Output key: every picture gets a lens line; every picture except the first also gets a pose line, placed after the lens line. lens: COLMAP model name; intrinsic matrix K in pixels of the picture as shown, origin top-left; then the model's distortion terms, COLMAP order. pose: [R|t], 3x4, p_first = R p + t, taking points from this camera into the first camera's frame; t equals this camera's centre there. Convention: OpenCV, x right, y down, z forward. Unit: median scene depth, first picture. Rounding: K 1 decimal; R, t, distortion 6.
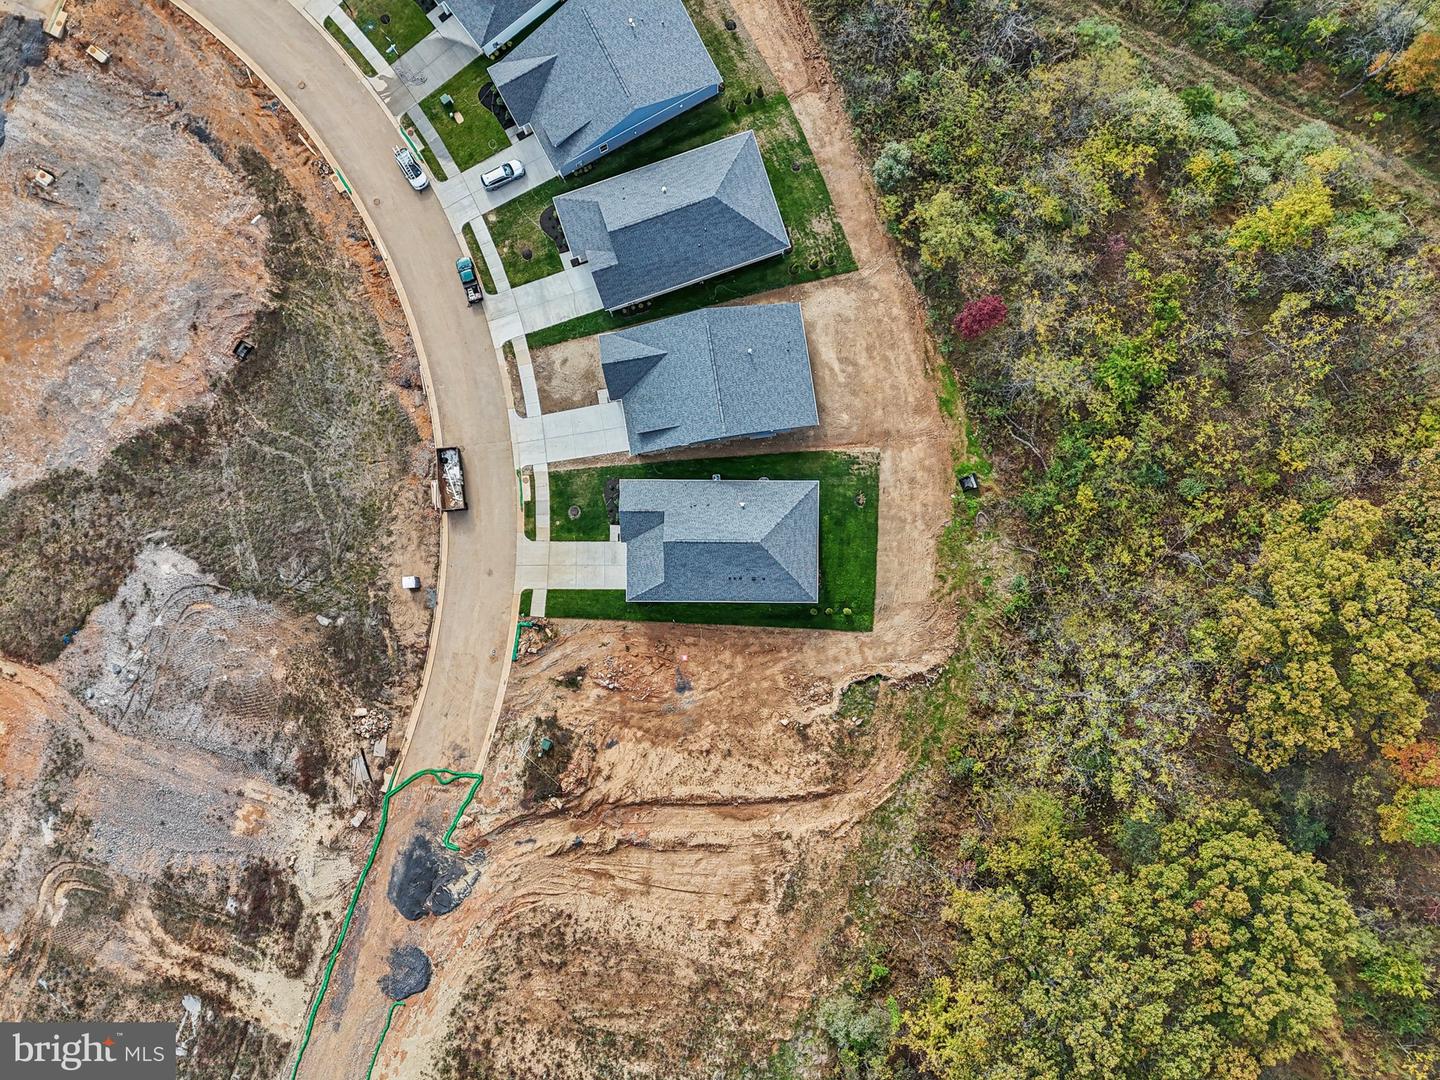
lens RADIAL K [[1063.2, 0, 720.0], [0, 1063.2, 540.0], [0, 0, 1]] dist [0.063289, -0.057161]
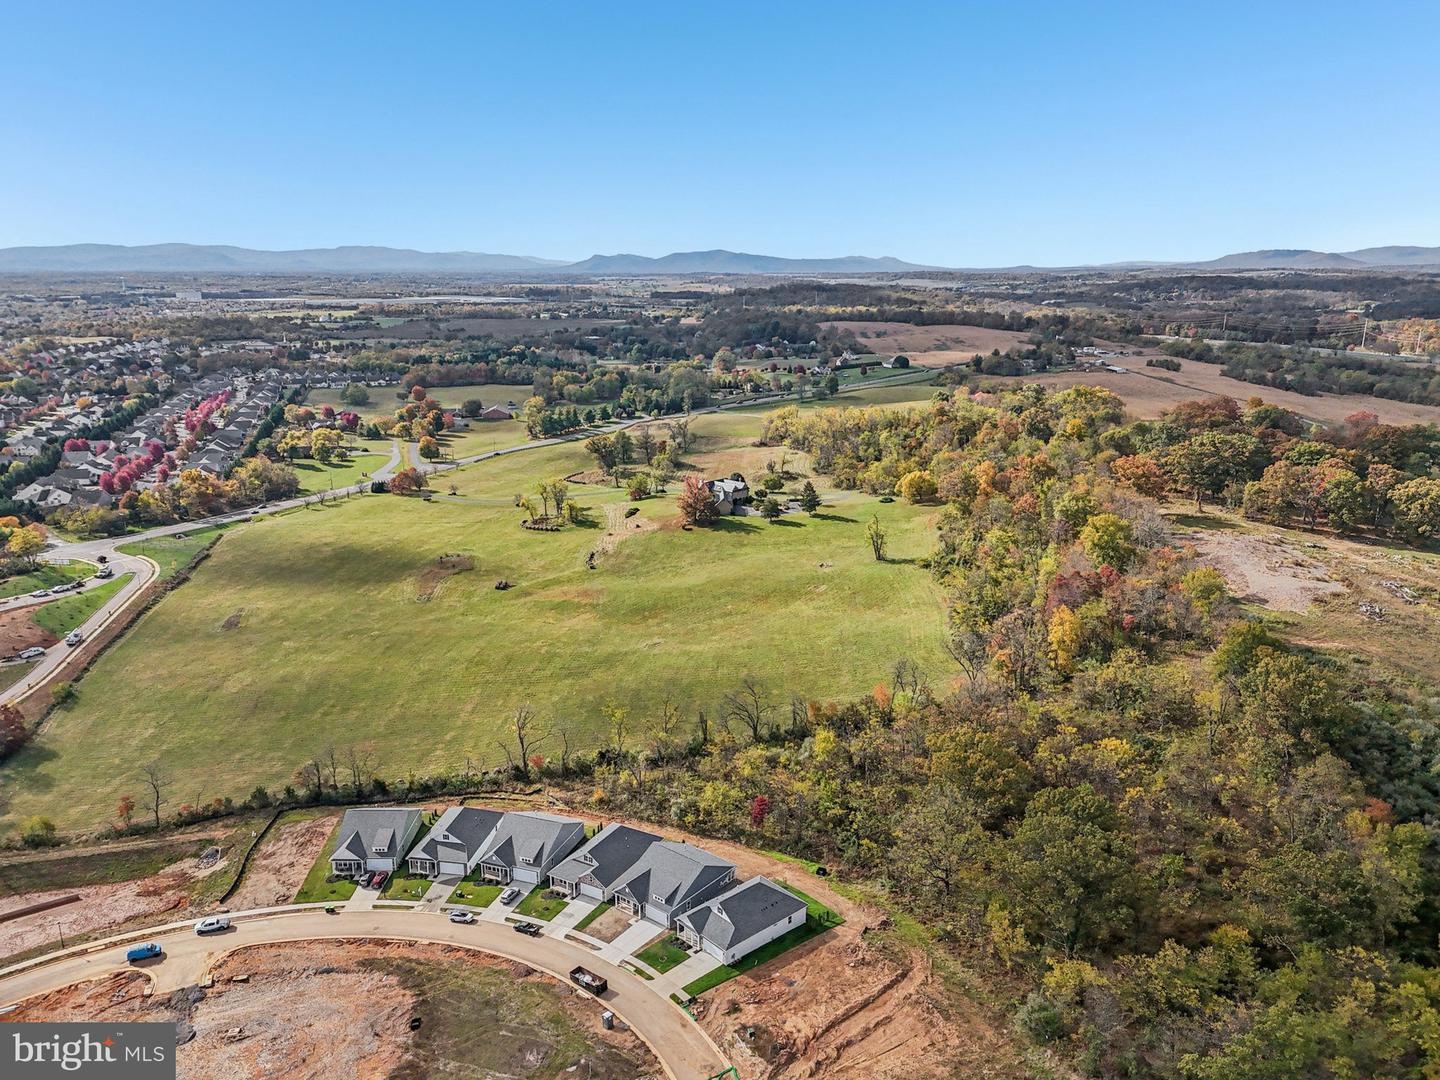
lens RADIAL K [[1063.2, 0, 720.0], [0, 1063.2, 540.0], [0, 0, 1]] dist [0.063289, -0.057161]
pose [[0.741683, -0.175697, 0.647330, -1.001801], [0.670699, 0.182382, -0.718957, 1.069856], [0.008257, 0.967403, 0.253109, -0.006164]]
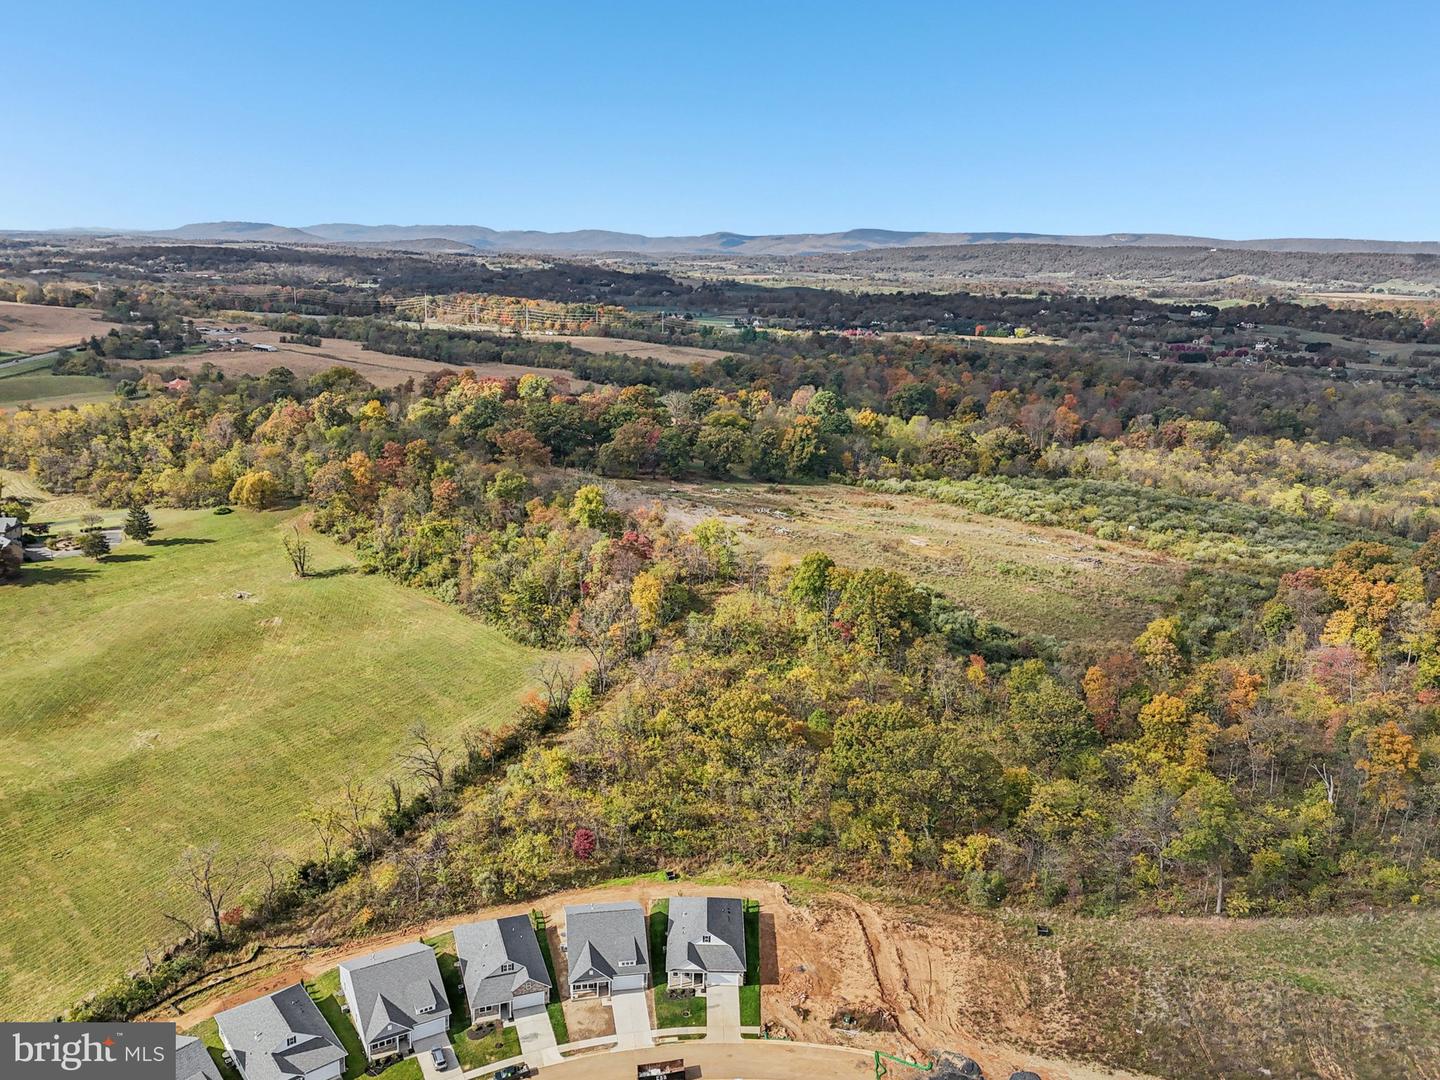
lens RADIAL K [[1106.8, 0, 714.9], [0, 1106.8, 520.9], [0, 0, 1]] dist [0.048906, -0.004741]
pose [[-0.014108, -0.244903, 0.969445, -1.448566], [0.999502, 0.023931, 0.020591, -0.035078], [-0.028243, 0.969252, 0.244443, -0.019398]]
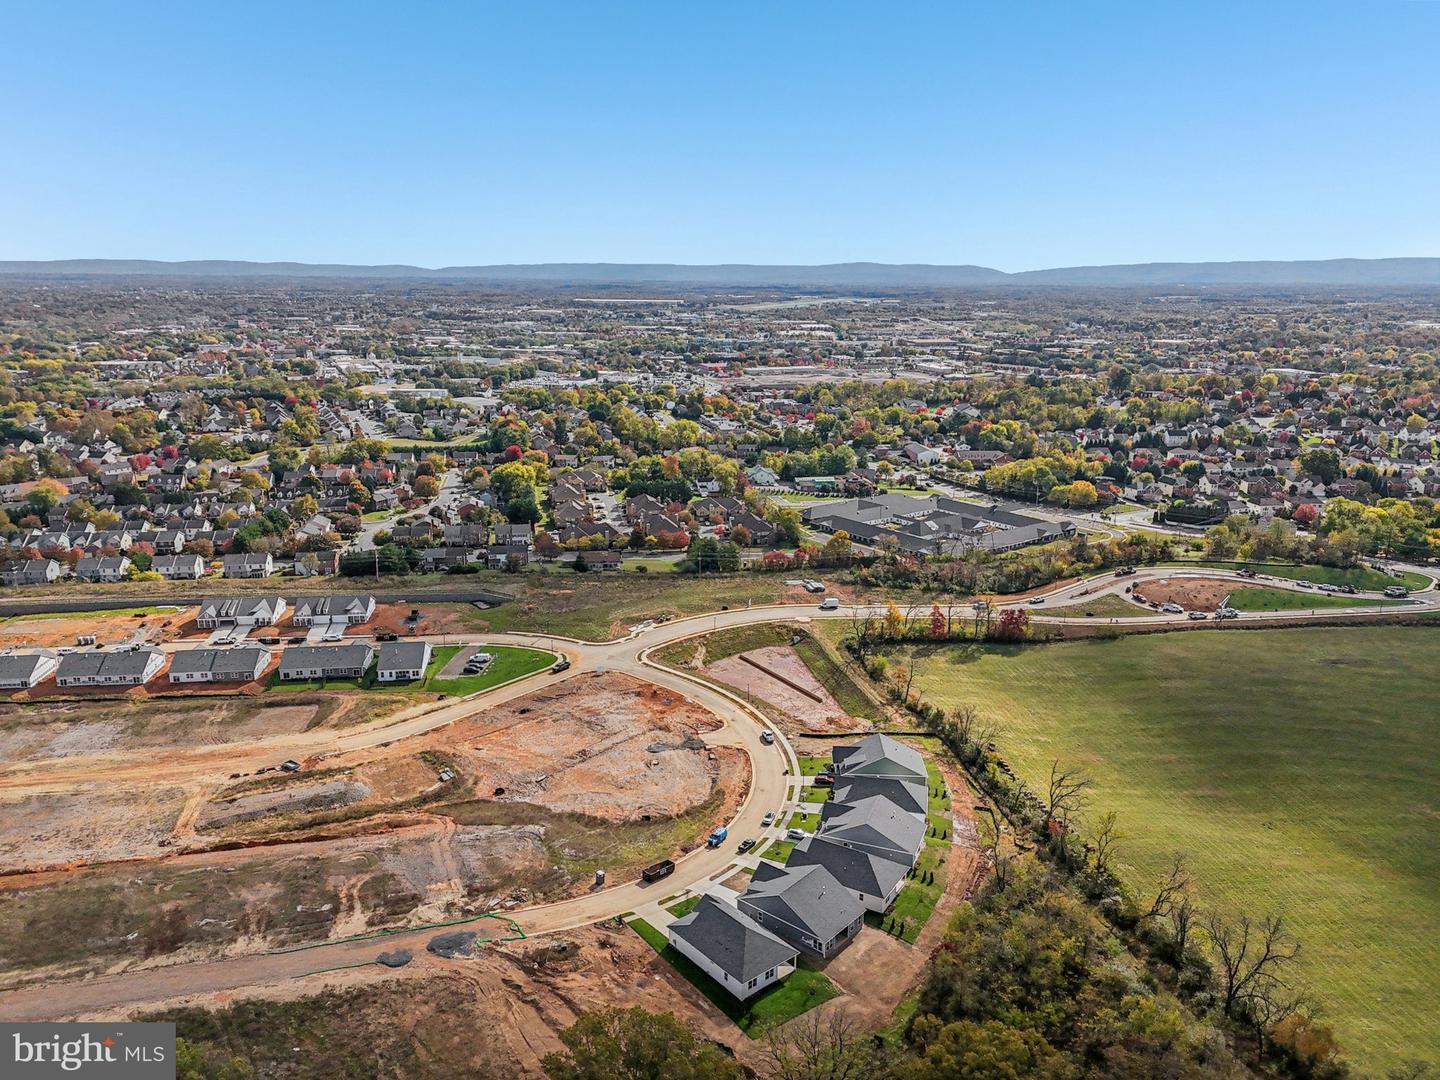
lens RADIAL K [[1063.2, 0, 720.0], [0, 1063.2, 540.0], [0, 0, 1]] dist [0.063289, -0.057161]
pose [[0.648791, 0.187783, -0.737433, 1.056250], [-0.760930, 0.150683, -0.631094, 0.931092], [-0.007390, 0.970583, 0.240652, 0.013020]]
